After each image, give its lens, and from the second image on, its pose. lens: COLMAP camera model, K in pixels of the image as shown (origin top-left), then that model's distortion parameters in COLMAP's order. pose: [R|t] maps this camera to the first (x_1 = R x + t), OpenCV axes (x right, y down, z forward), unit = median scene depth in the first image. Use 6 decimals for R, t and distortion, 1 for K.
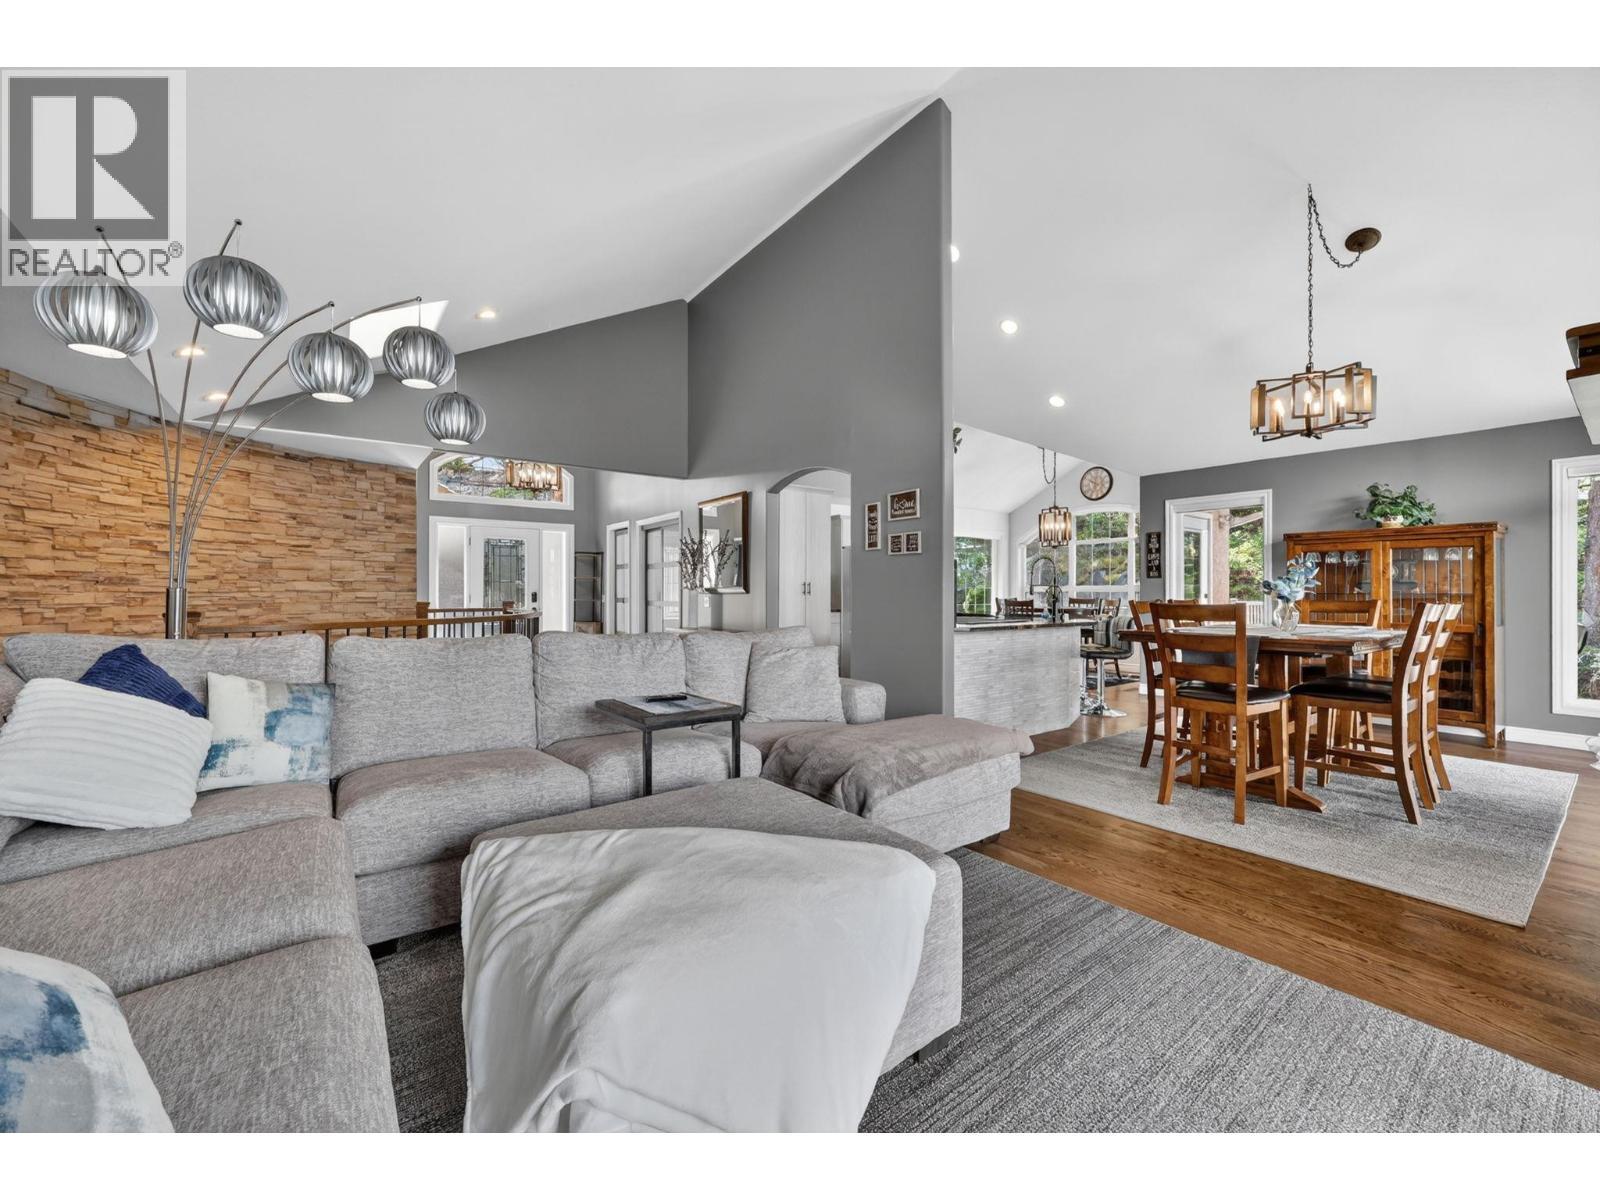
lens RADIAL K [[645.2, 0, 800.3], [0, 645.2, 592.2], [0, 0, 1]] dist [-0.000723, -0.000467]
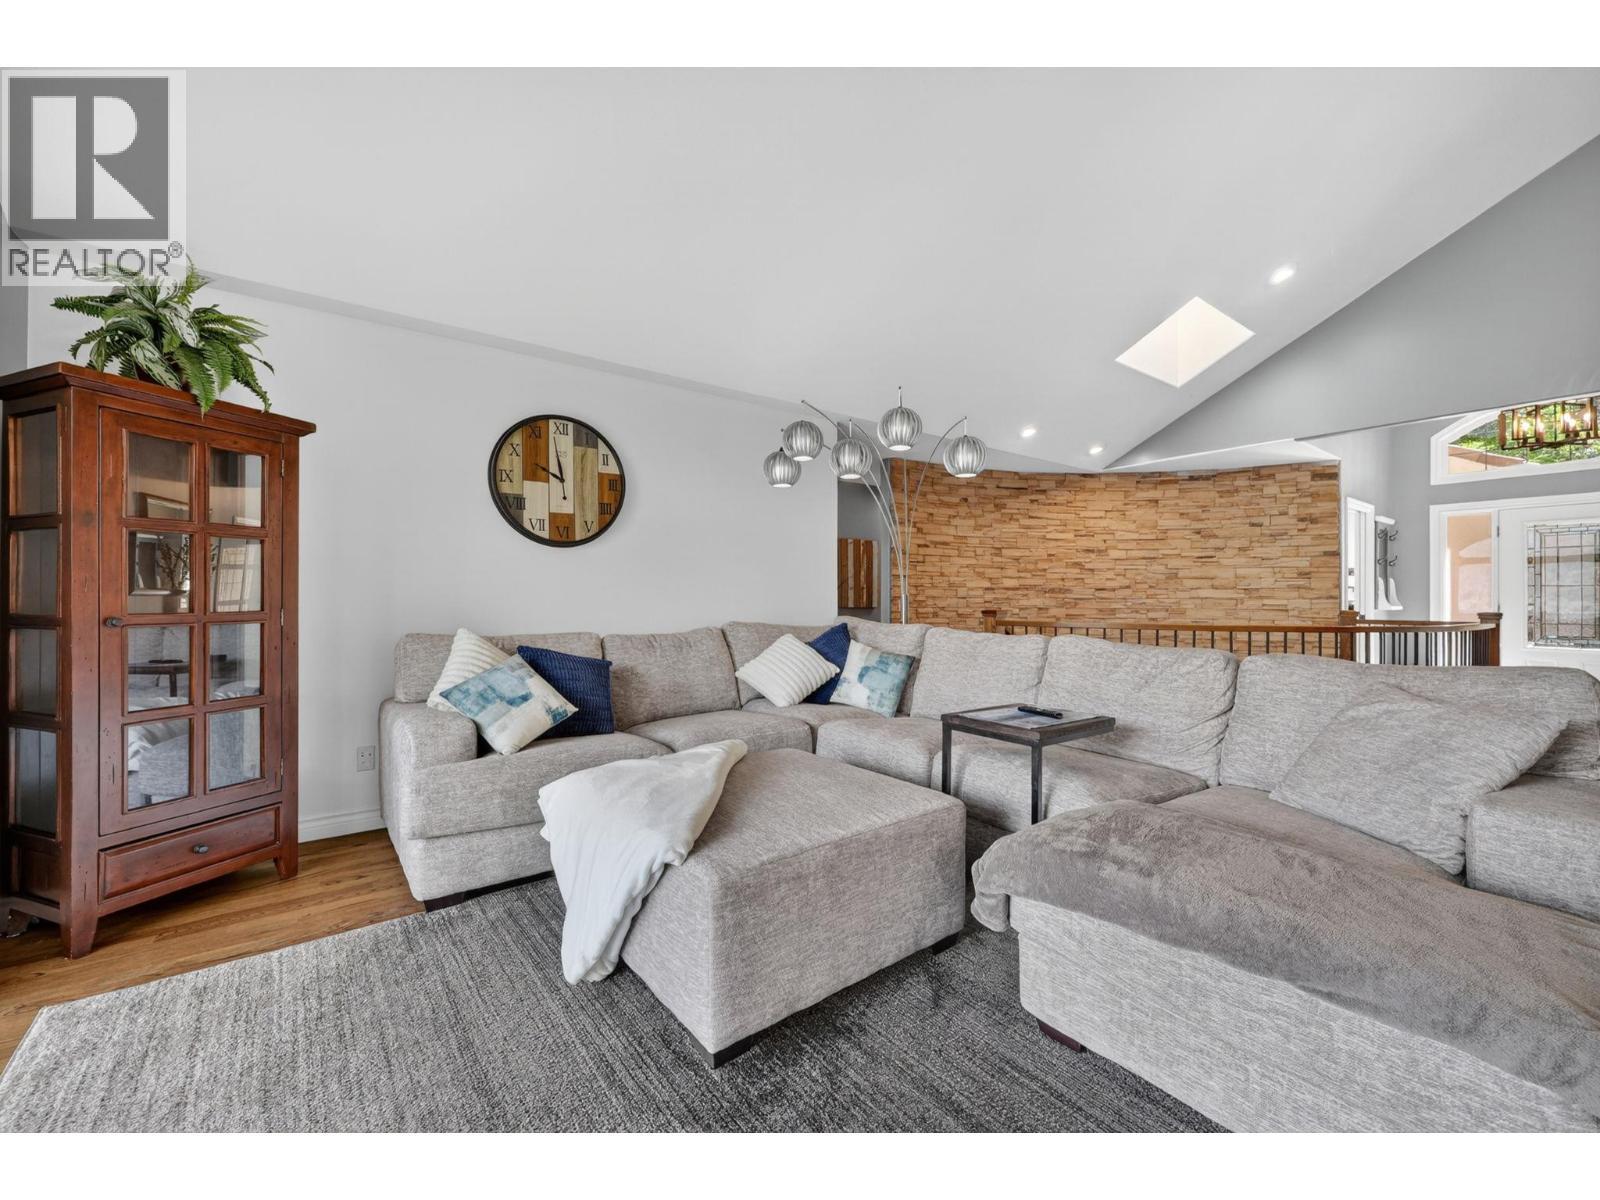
lens RADIAL K [[645.2, 0, 795.0], [0, 645.2, 593.1], [0, 0, 1]] dist [-0.000723, -0.000467]
pose [[0.003495, -0.008450, -0.999958, 0.340142], [-0.005687, 0.999948, -0.008470, 0.003157], [0.999978, 0.005717, 0.003447, 0.314271]]
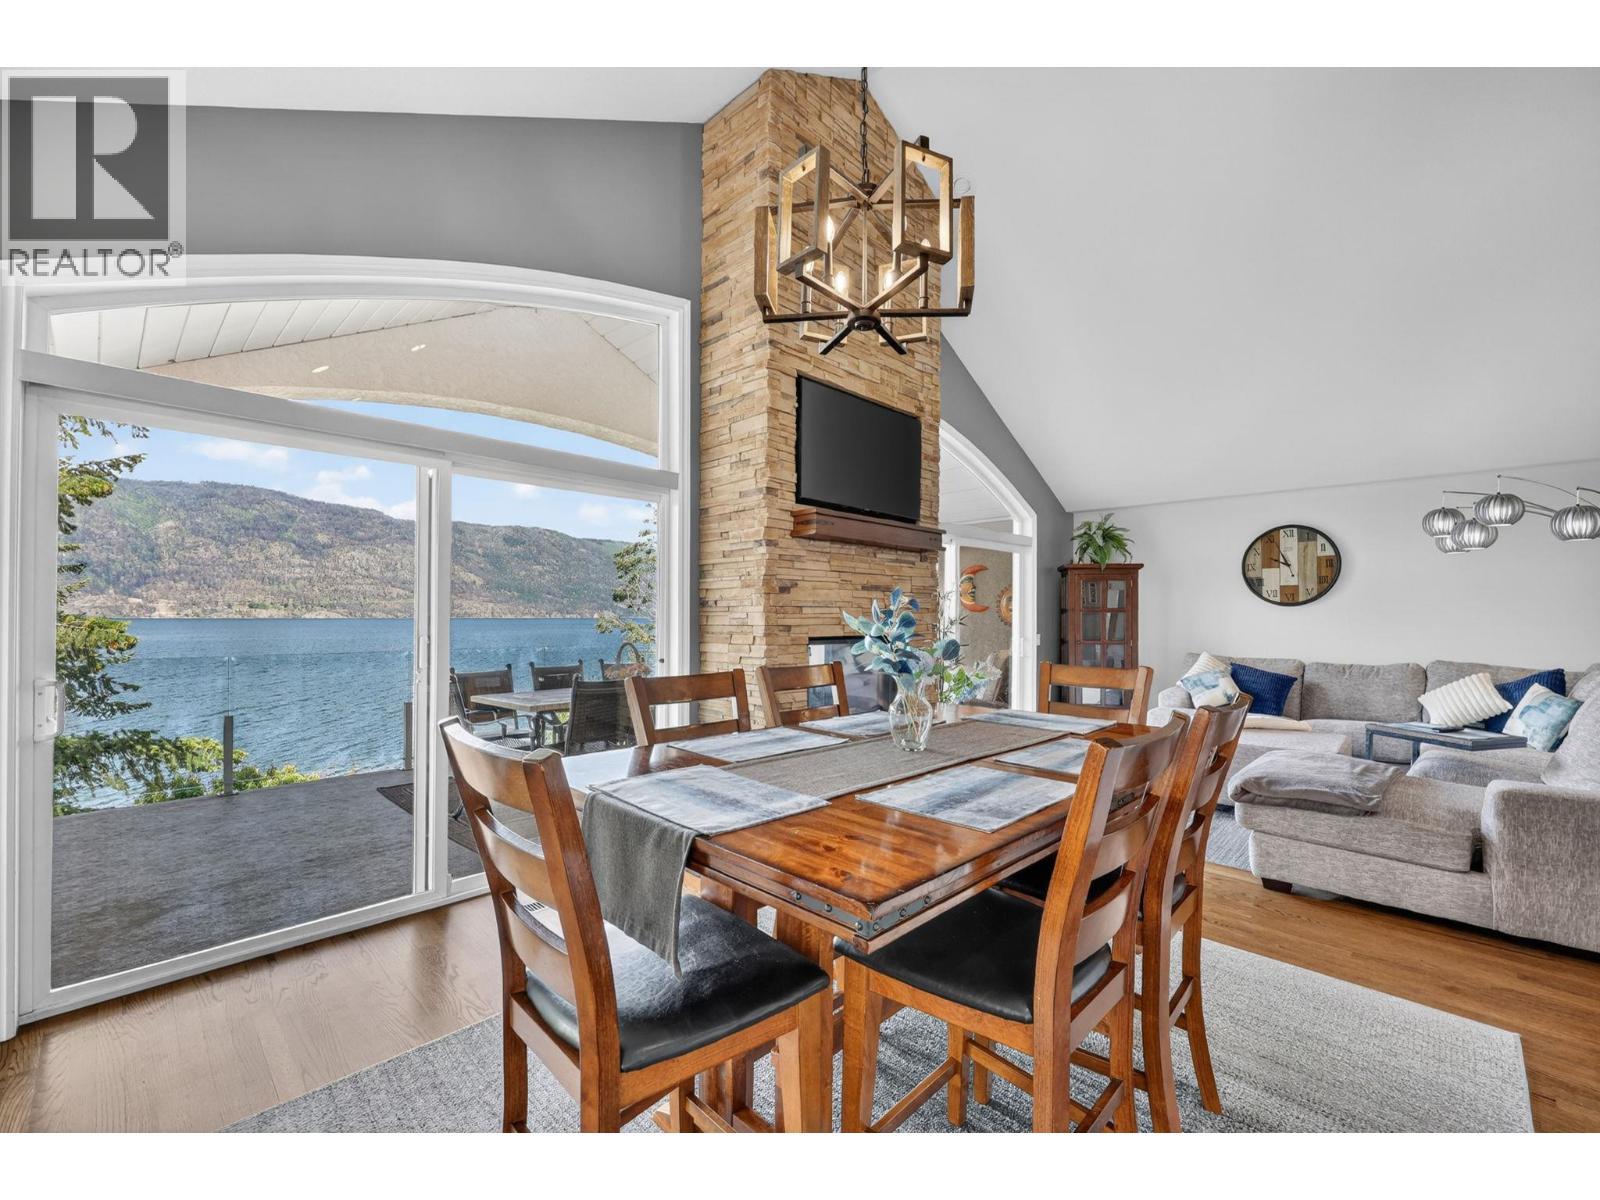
lens RADIAL K [[682.5, 0, 802.7], [0, 682.5, 610.9], [0, 0, 1]] dist [0.001957, -0.000037]
pose [[-0.986079, -0.010330, -0.165959, 0.654375], [-0.009957, 0.999946, -0.003081, -0.027958], [0.165982, -0.001386, -0.986128, 1.038208]]
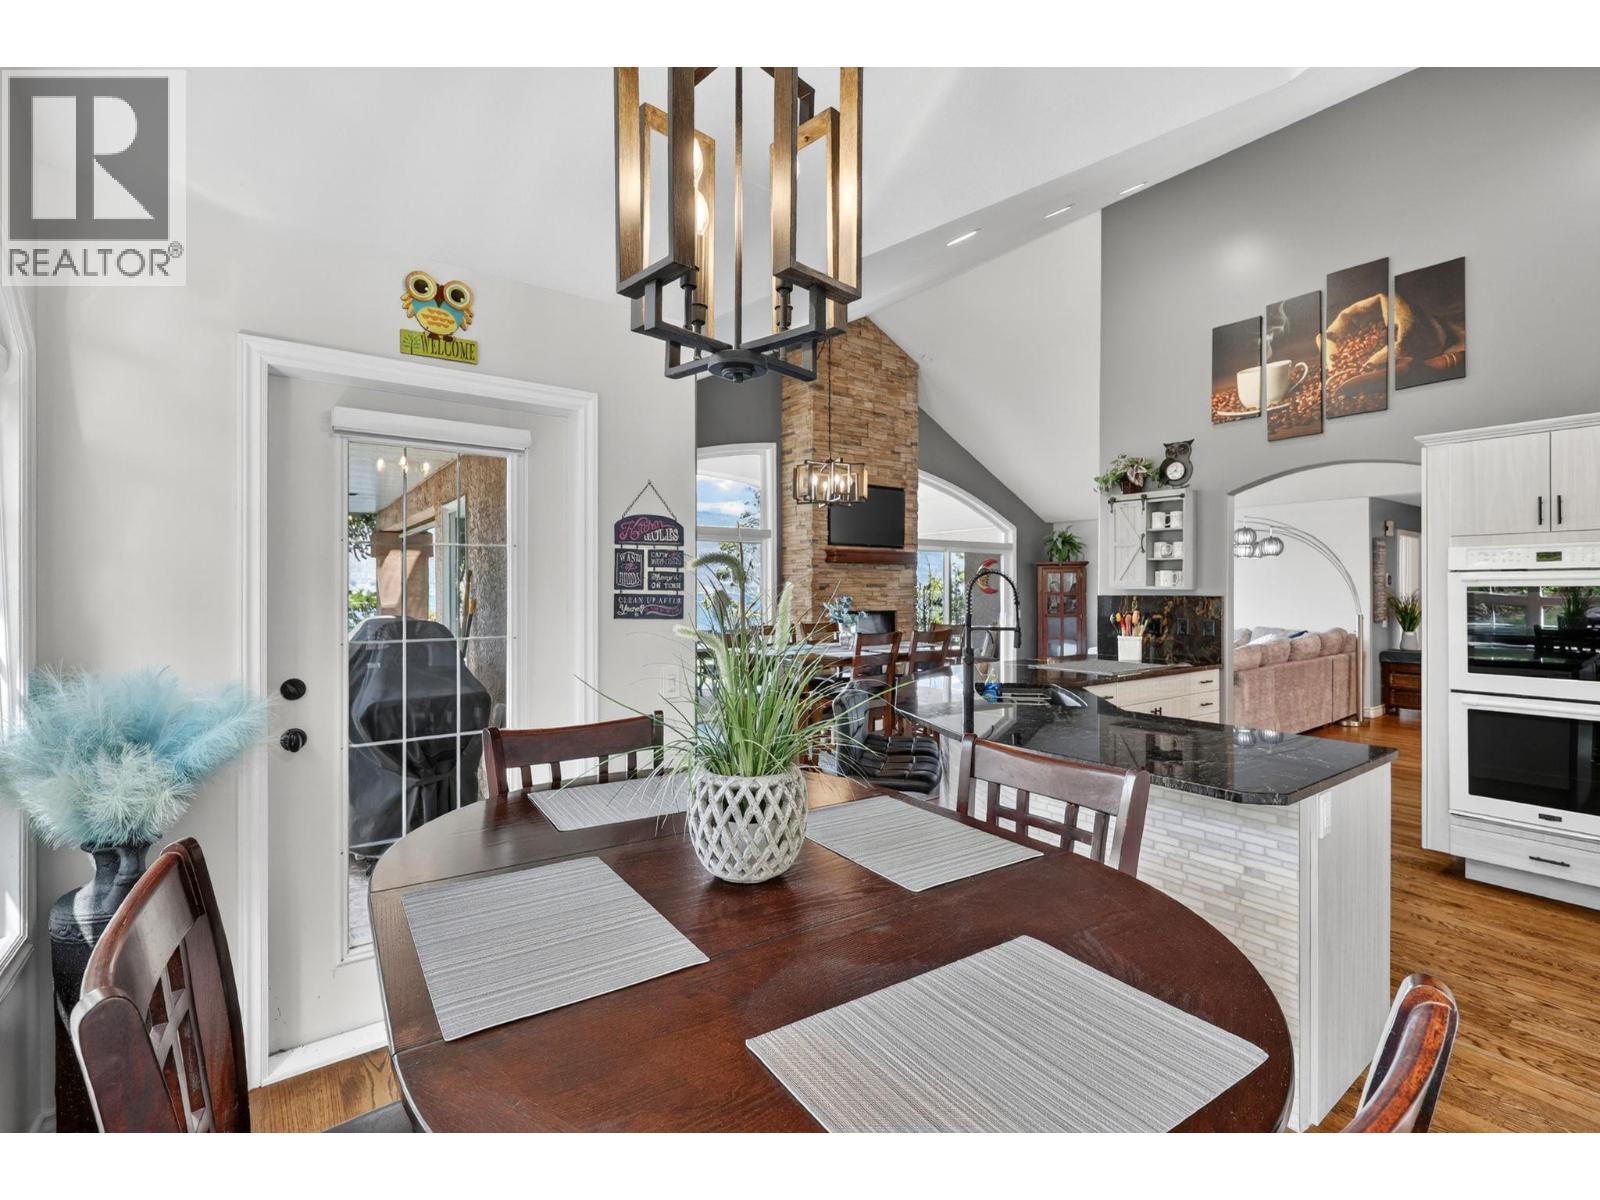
lens RADIAL K [[702.0, 0, 788.1], [0, 702.0, 593.1], [0, 0, 1]] dist [-0.000265, 0.000282]
pose [[-0.999977, -0.000480, 0.006697, 0.618440], [-0.000460, 0.999995, 0.003038, -0.045828], [-0.006698, 0.003035, -0.999973, 1.812225]]
